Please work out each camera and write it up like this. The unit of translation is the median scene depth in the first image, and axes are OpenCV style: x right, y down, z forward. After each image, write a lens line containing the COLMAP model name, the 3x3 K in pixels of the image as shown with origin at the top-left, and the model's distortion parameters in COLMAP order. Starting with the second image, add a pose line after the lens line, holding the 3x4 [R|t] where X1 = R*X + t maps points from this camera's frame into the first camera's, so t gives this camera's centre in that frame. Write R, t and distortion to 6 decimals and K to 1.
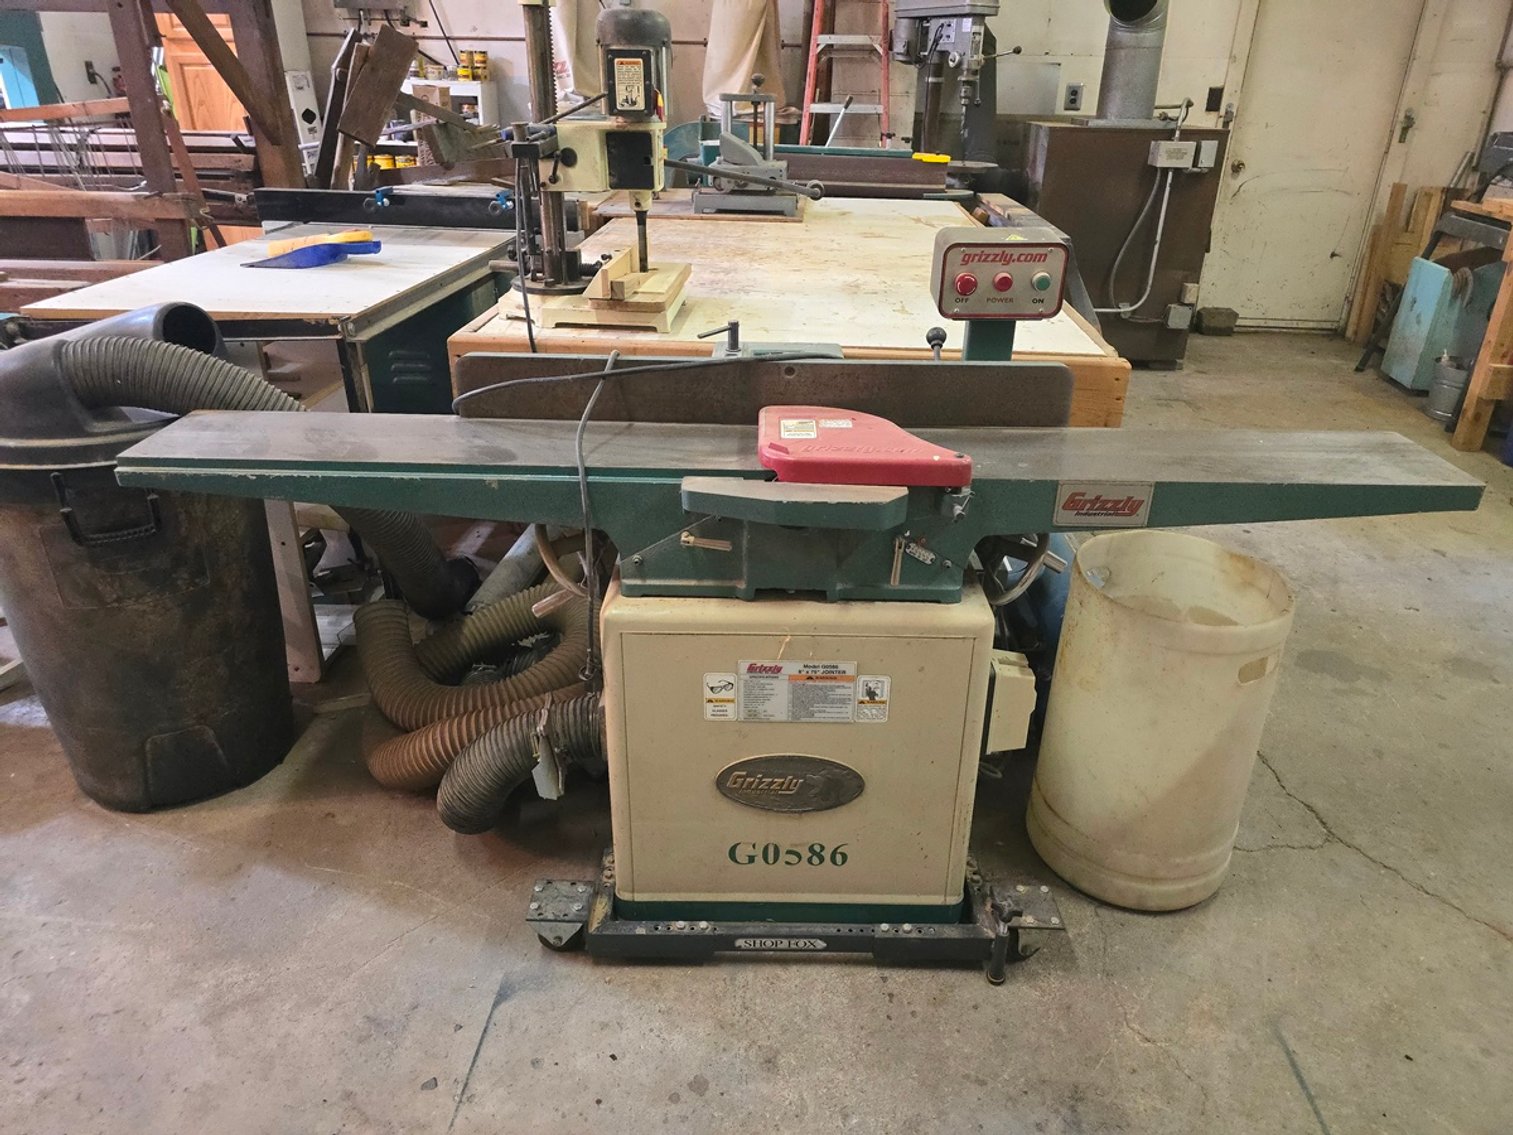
lens RADIAL K [[1034.9, 0, 756.5], [0, 1034.9, 567.5], [0, 0, 1]] dist [0.002948, -0.008627]
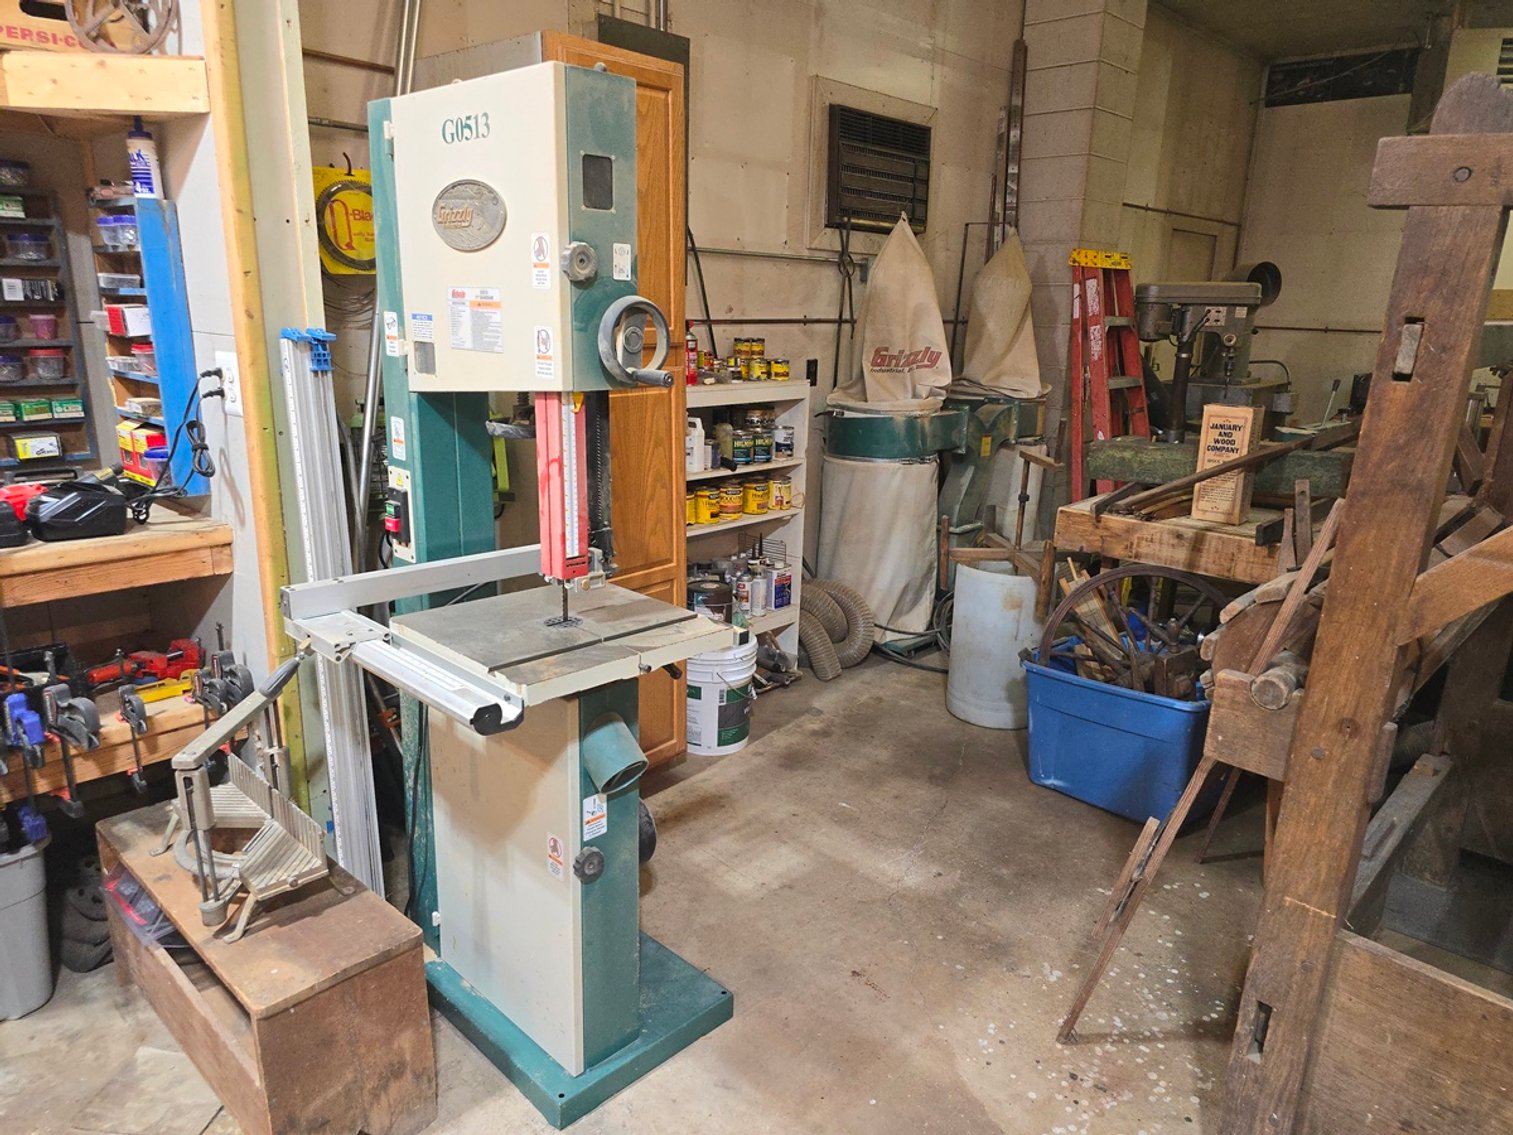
lens RADIAL K [[1034.9, 0, 756.5], [0, 1034.9, 567.5], [0, 0, 1]] dist [0.002948, -0.008627]
pose [[0.628016, -0.207466, 0.750036, -0.867073], [0.331166, 0.943431, -0.016330, -0.341644], [-0.704219, 0.258642, 0.661196, 0.570710]]
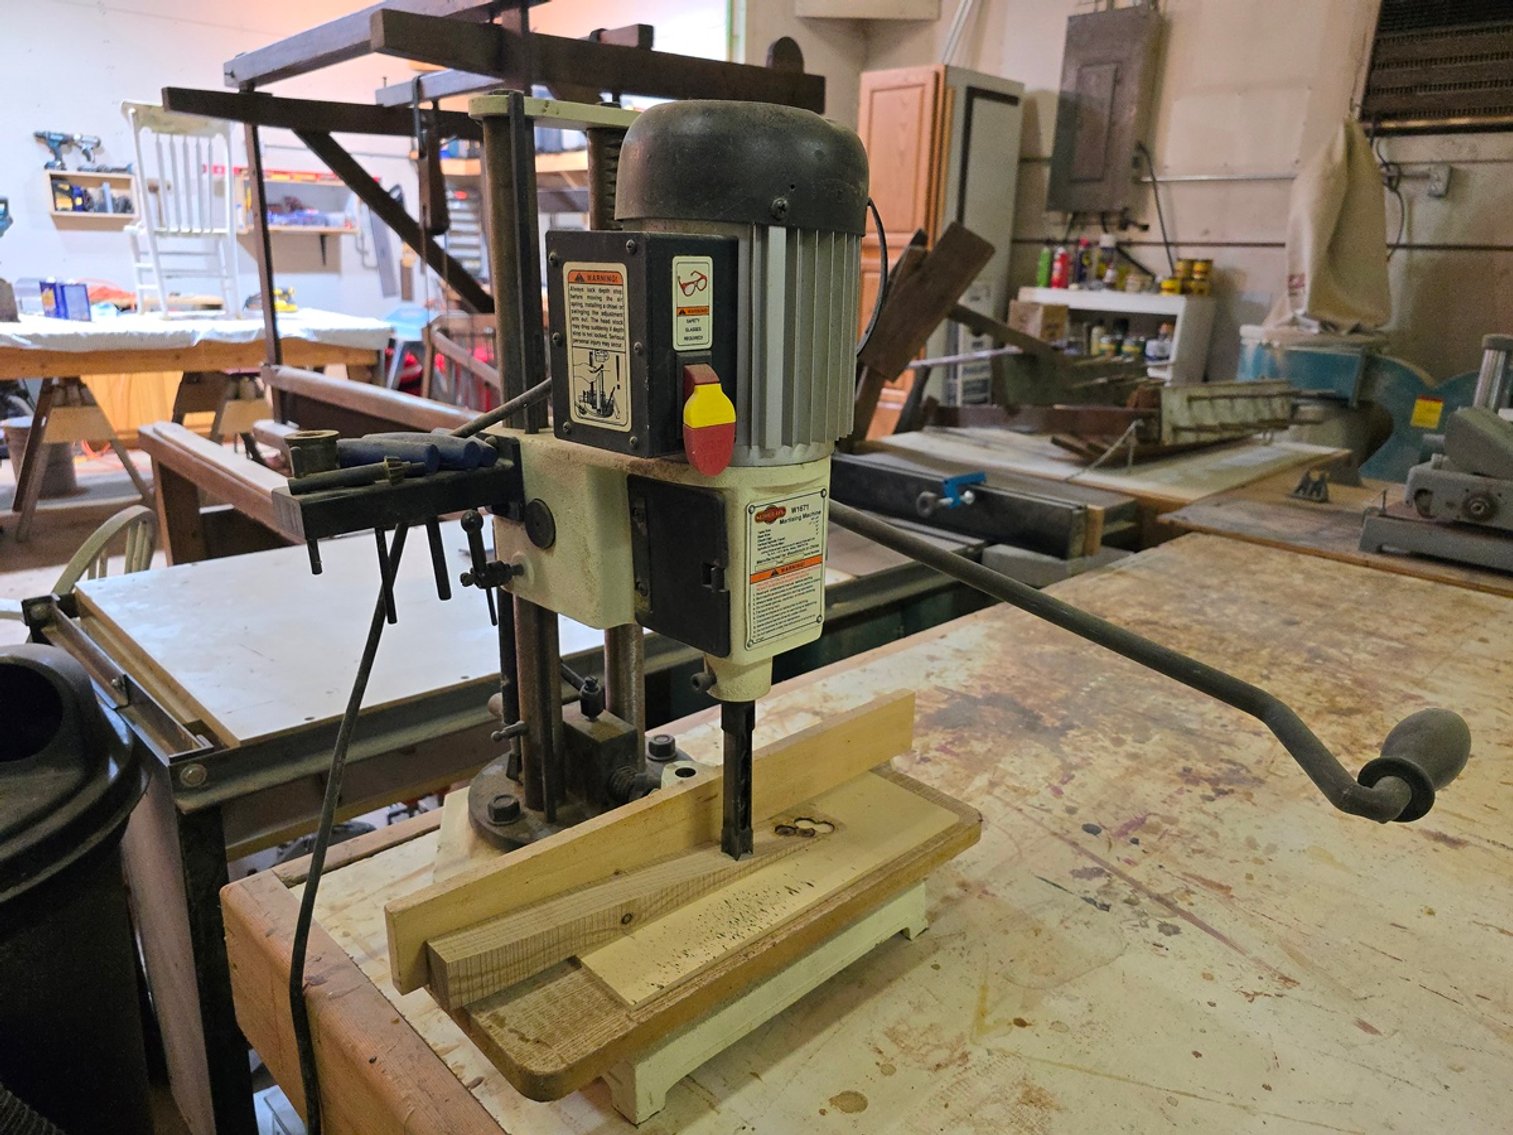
lens RADIAL K [[1012.0, 0, 781.8], [0, 1012.0, 567.4], [0, 0, 1]] dist [0.082638, -0.079660]
pose [[0.741033, 0.200135, -0.640950, 0.038086], [-0.307866, 0.949571, -0.059437, -0.140963], [0.596732, 0.241371, 0.765278, 0.286596]]
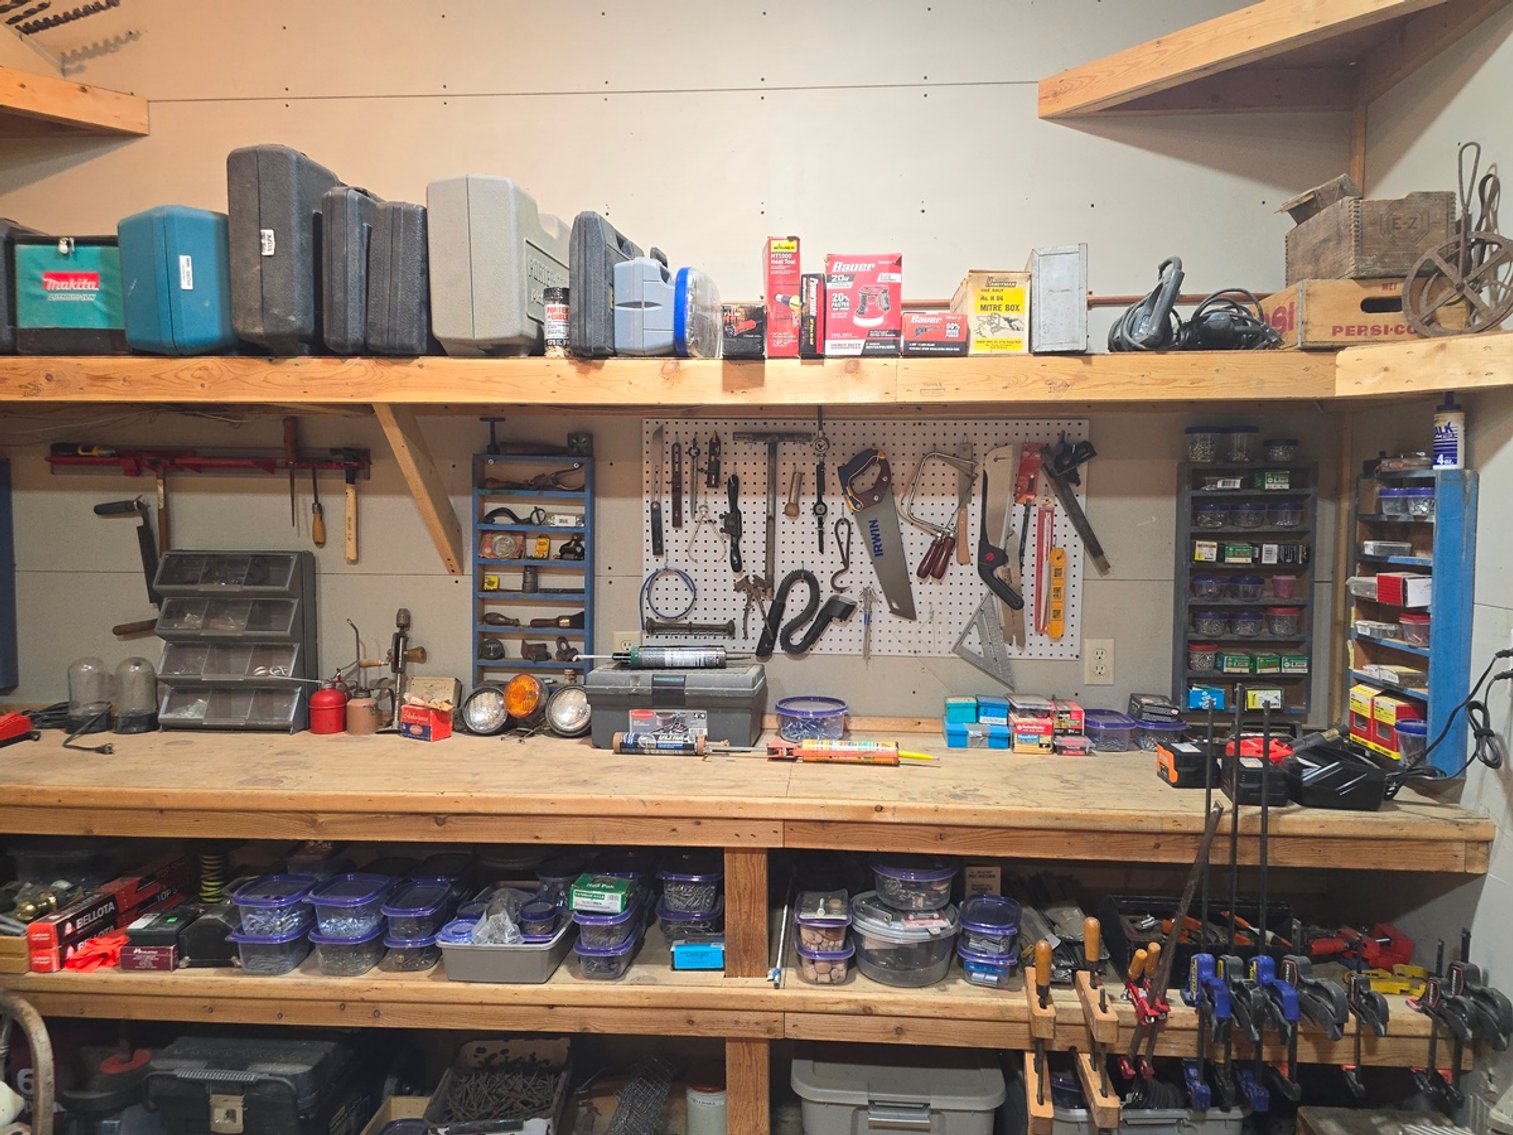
lens RADIAL K [[1034.9, 0, 756.5], [0, 1034.9, 567.5], [0, 0, 1]] dist [0.002948, -0.008627]
pose [[0.998742, -0.023126, -0.044491, -1.211514], [0.004139, 0.922291, -0.386475, -0.550445], [0.049971, 0.385805, 0.921226, 0.785682]]
